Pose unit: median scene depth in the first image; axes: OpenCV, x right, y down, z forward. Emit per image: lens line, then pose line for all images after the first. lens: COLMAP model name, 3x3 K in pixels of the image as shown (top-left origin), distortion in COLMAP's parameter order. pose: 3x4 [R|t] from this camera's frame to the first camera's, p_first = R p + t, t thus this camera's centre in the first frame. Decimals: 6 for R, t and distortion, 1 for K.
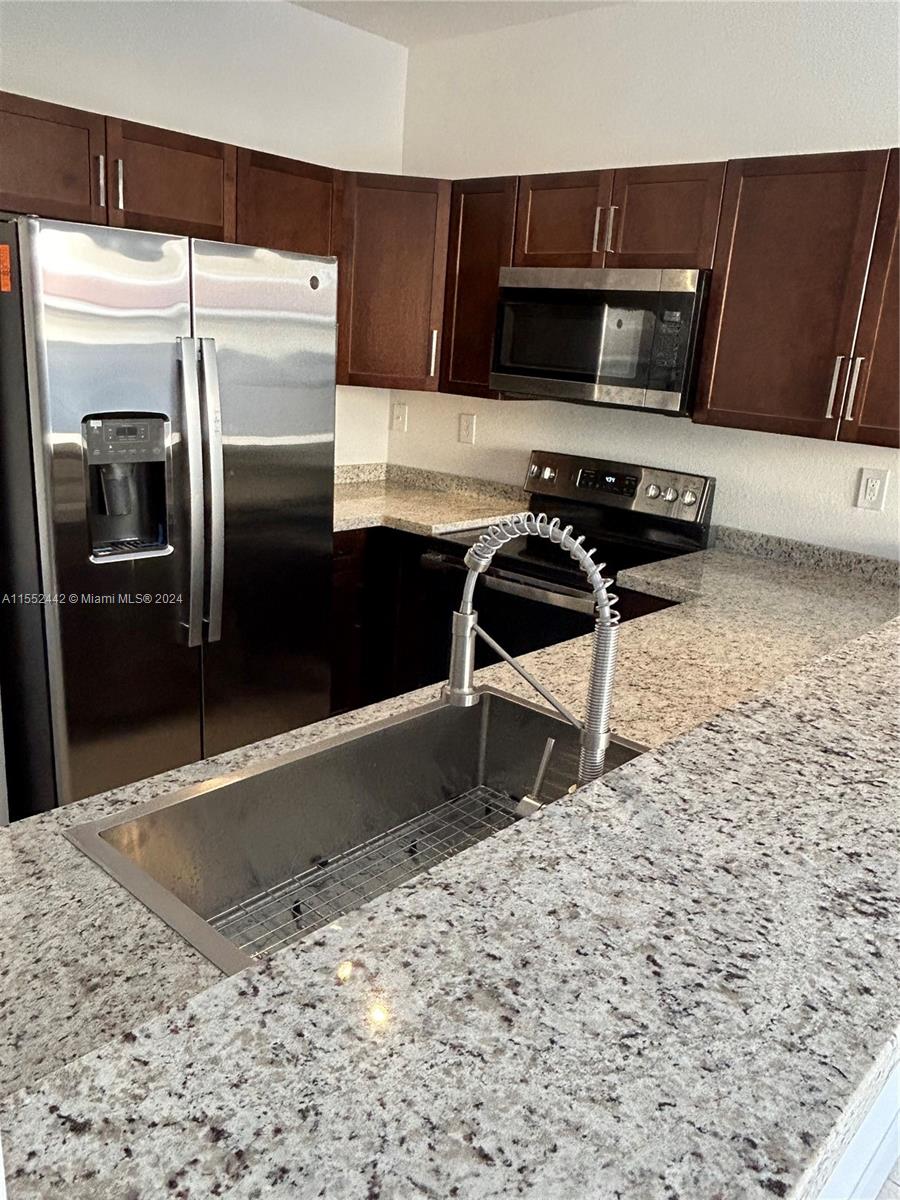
lens RADIAL K [[914.3, 0, 441.5], [0, 914.3, 587.5], [0, 0, 1]] dist [0.003360, -0.003791]
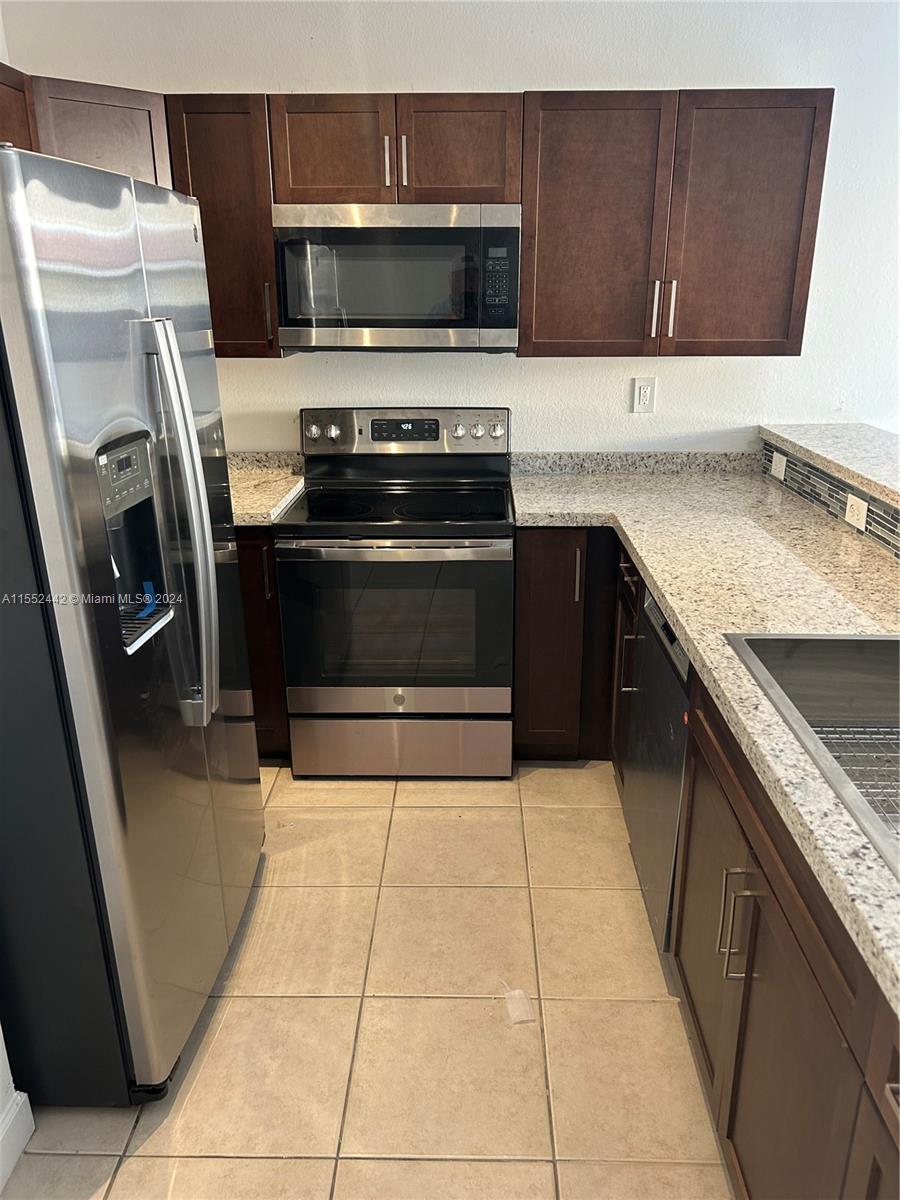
lens RADIAL K [[916.7, 0, 450.0], [0, 916.7, 600.0], [0, 0, 1]] dist [0.025219, -0.004251]
pose [[0.753153, -0.278448, 0.596010, -0.476784], [0.227370, 0.960349, 0.161344, -0.100245], [-0.617304, 0.013998, 0.786600, 0.231084]]
